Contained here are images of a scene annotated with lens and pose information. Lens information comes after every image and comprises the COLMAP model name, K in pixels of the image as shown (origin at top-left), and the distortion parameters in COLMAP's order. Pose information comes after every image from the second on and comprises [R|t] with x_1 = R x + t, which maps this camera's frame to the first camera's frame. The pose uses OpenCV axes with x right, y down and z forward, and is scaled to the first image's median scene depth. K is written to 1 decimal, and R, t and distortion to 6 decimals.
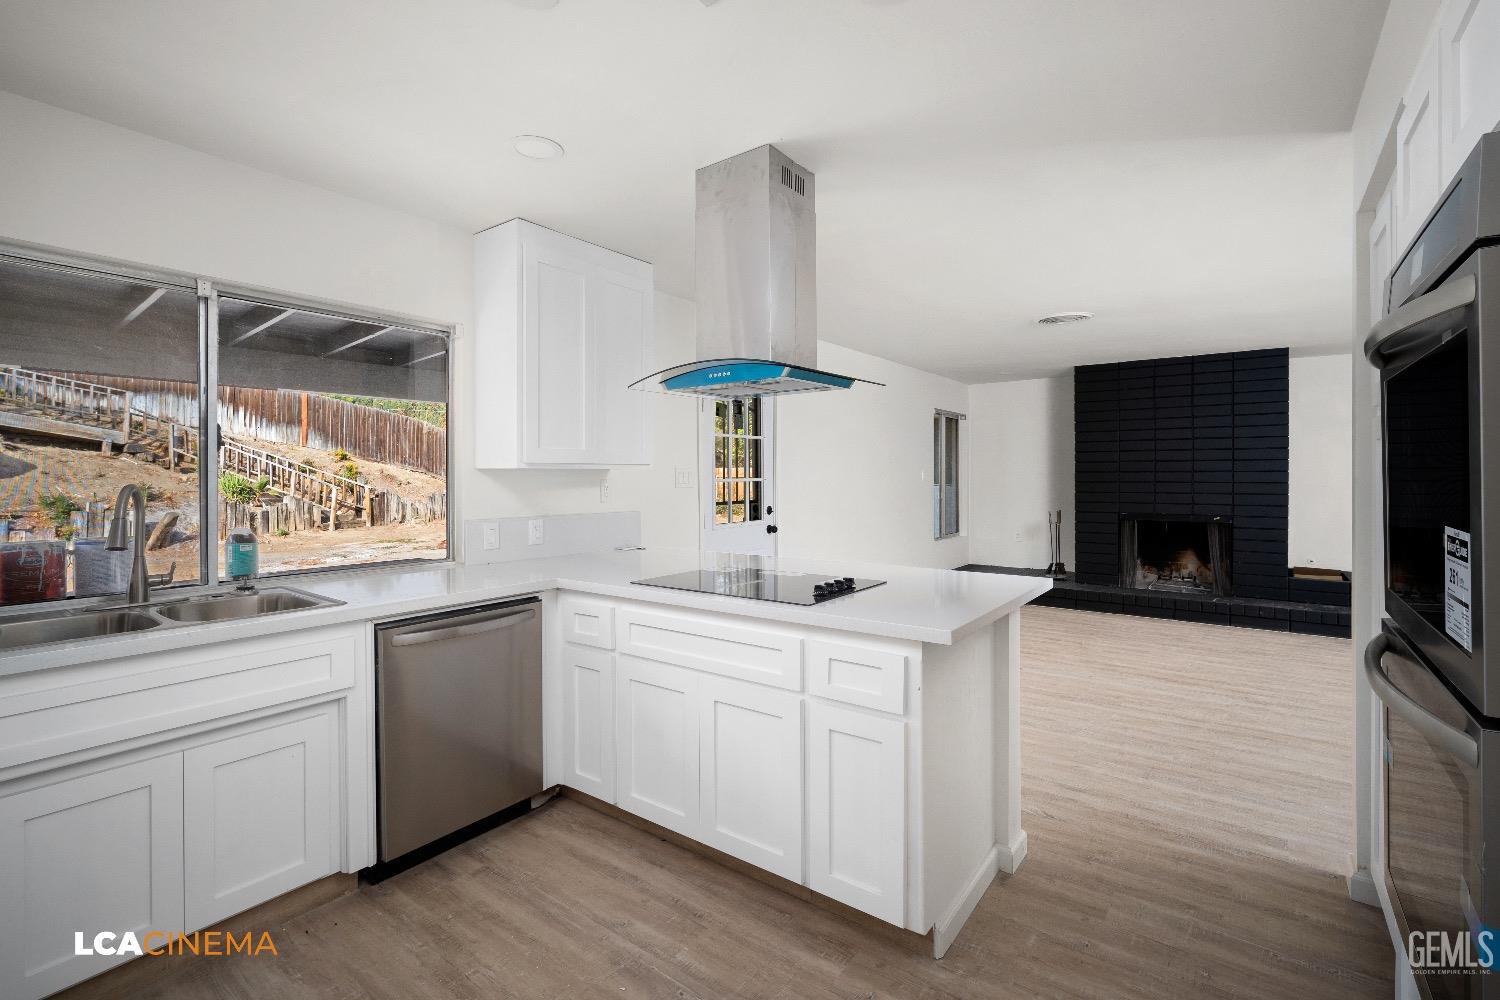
lens RADIAL K [[663.2, 0, 750.9], [0, 663.2, 474.8], [0, 0, 1]] dist [-0.002509, 0.000036]
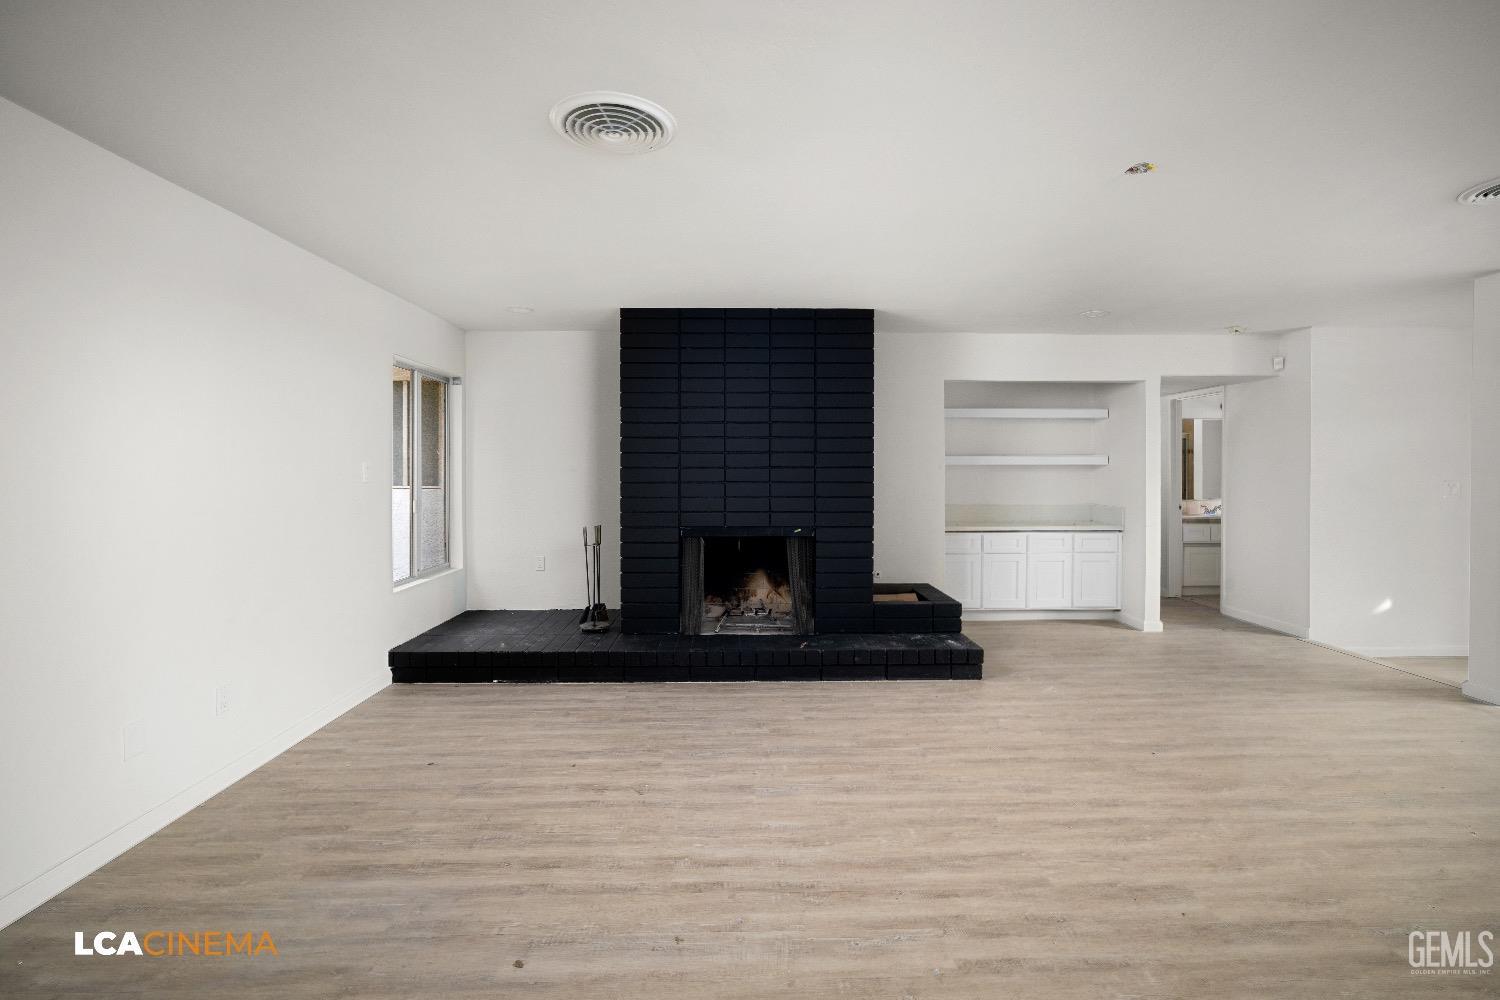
lens RADIAL K [[663.2, 0, 750.9], [0, 663.2, 474.8], [0, 0, 1]] dist [-0.002509, 0.000036]
pose [[0.787065, -0.000783, 0.616869, 0.197567], [-0.001603, 0.999993, 0.003315, 0.001451], [-0.616867, -0.003598, 0.787059, 0.431599]]
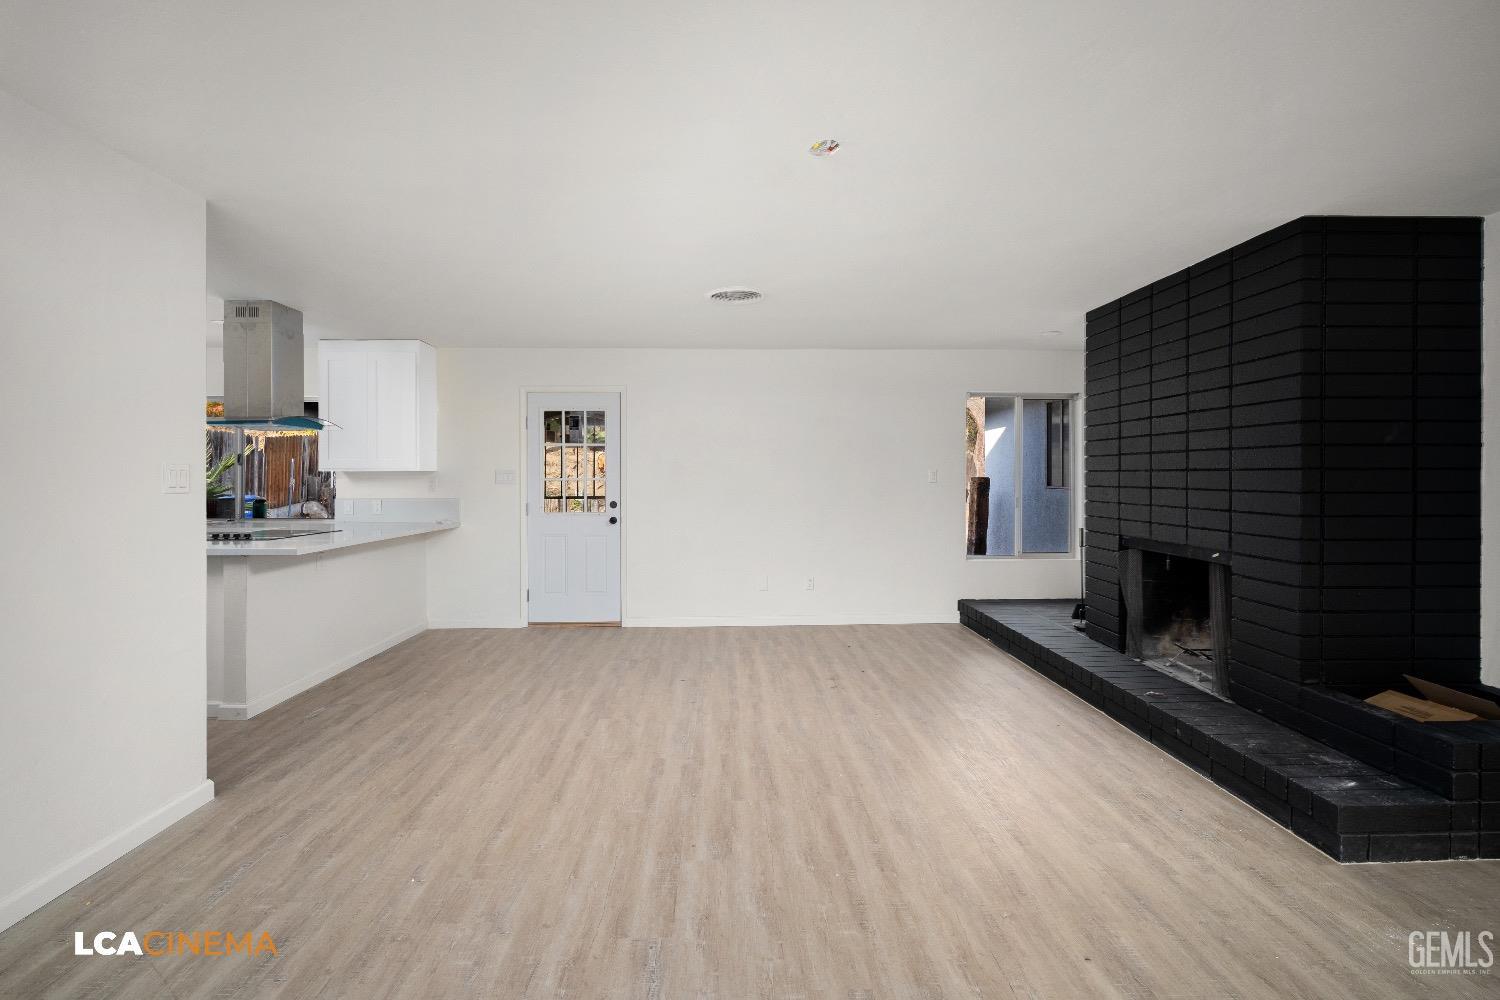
lens RADIAL K [[663.2, 0, 750.9], [0, 663.2, 474.8], [0, 0, 1]] dist [-0.002509, 0.000036]
pose [[0.626224, 0.000416, -0.779643, 0.849269], [-0.001073, 0.999999, -0.000329, 0.000186], [0.779642, 0.001043, 0.626224, 0.343047]]
